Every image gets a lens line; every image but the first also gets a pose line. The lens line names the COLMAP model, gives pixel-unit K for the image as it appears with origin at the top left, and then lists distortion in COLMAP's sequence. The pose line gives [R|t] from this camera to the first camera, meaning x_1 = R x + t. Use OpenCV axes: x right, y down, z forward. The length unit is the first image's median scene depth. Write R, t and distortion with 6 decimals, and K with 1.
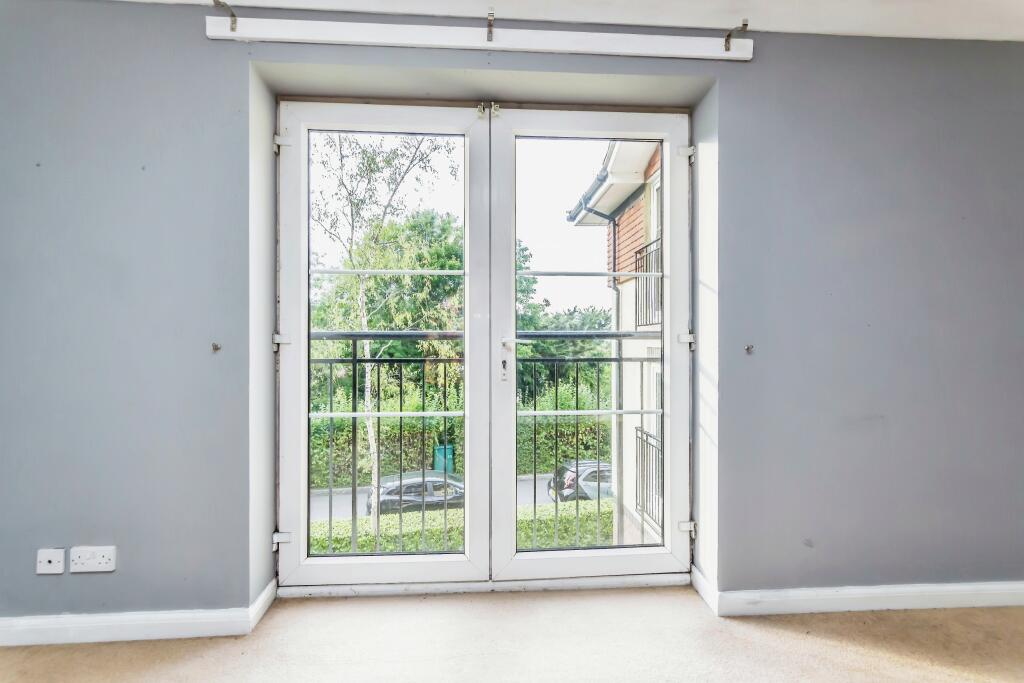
lens RADIAL K [[444.7, 0, 512.0], [0, 444.7, 341.5], [0, 0, 1]] dist [-0.010166, -0.000241]
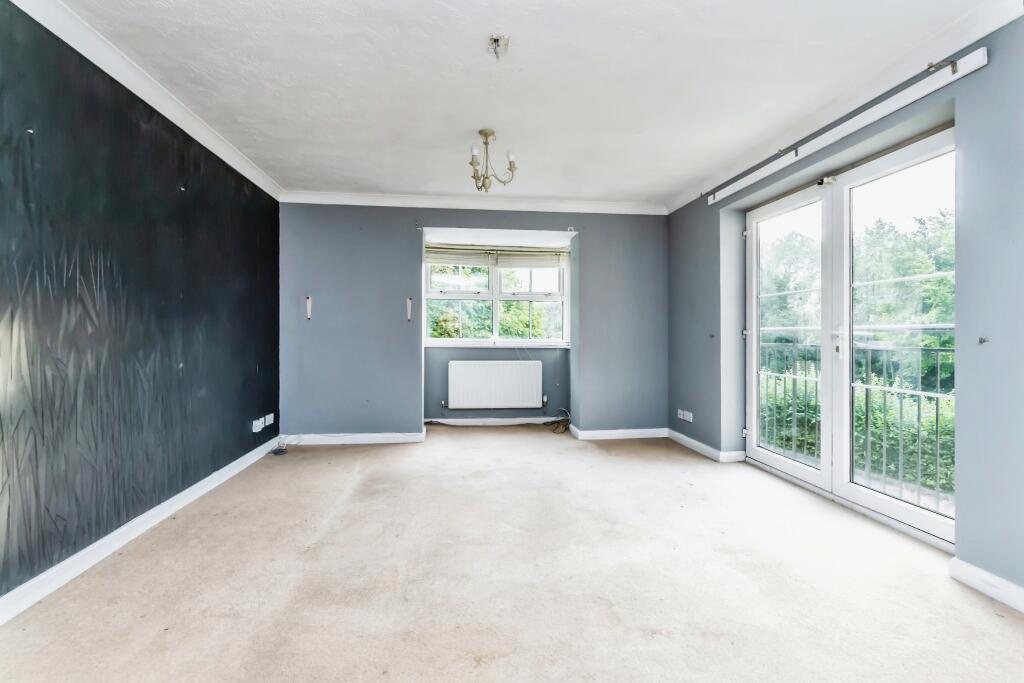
lens RADIAL K [[451.9, 0, 511.6], [0, 451.9, 334.3], [0, 0, 1]] dist [0.000383, 0.001230]
pose [[0.055795, 0.001815, -0.998441, 1.417440], [-0.000253, 0.999998, 0.001803, 0.000048], [0.998442, 0.000152, 0.055795, -0.168389]]
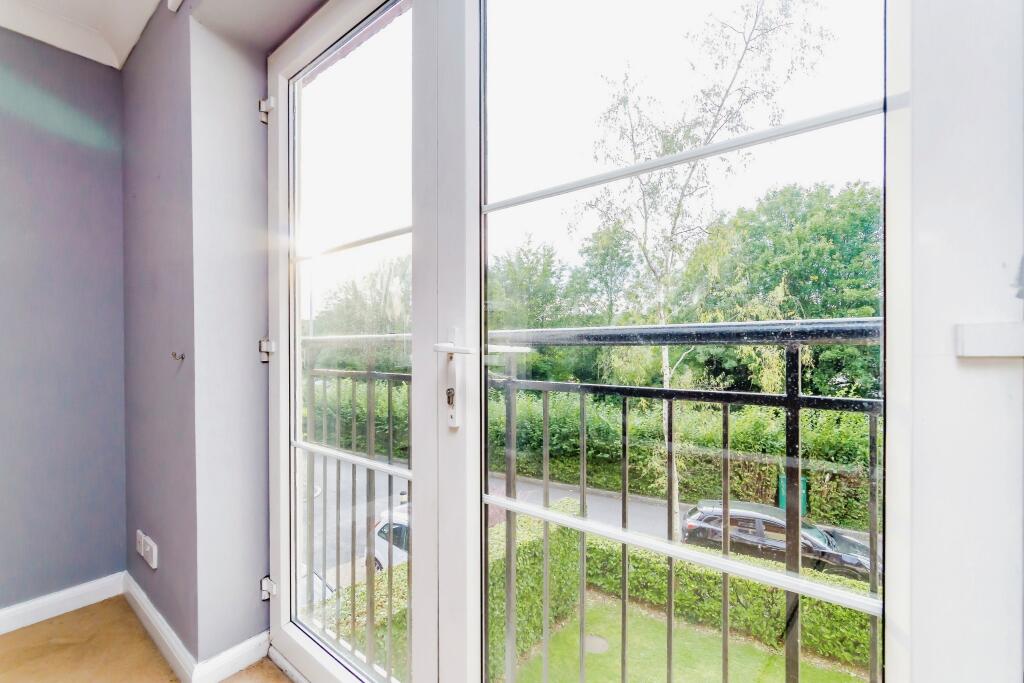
lens RADIAL K [[459.0, 0, 511.9], [0, 459.0, 347.7], [0, 0, 1]] dist [0.000495, 0.000385]
pose [[0.735981, 0.001994, -0.676999, 0.384635], [0.002171, 0.999984, 0.005306, -0.007610], [0.676998, -0.005375, 0.735965, 0.658500]]
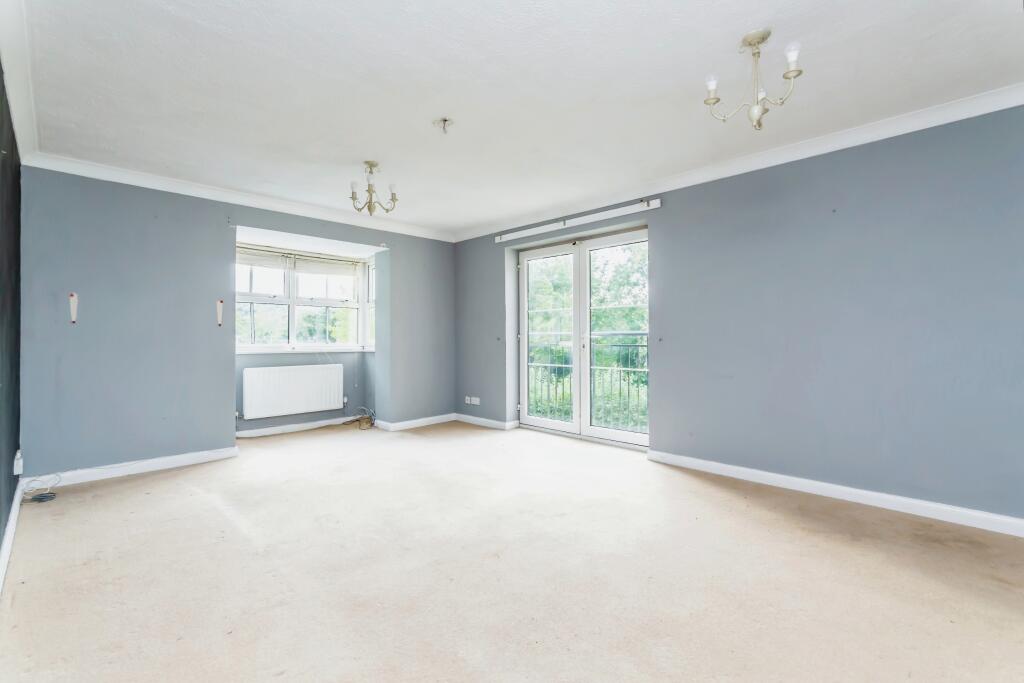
lens RADIAL K [[442.6, 0, 514.9], [0, 442.6, 335.4], [0, 0, 1]] dist [0.000977, -0.000002]
pose [[0.668988, -0.004135, -0.743262, 1.530504], [0.006327, 0.999980, 0.000131, -0.010024], [0.743247, -0.004790, 0.669000, -0.904628]]
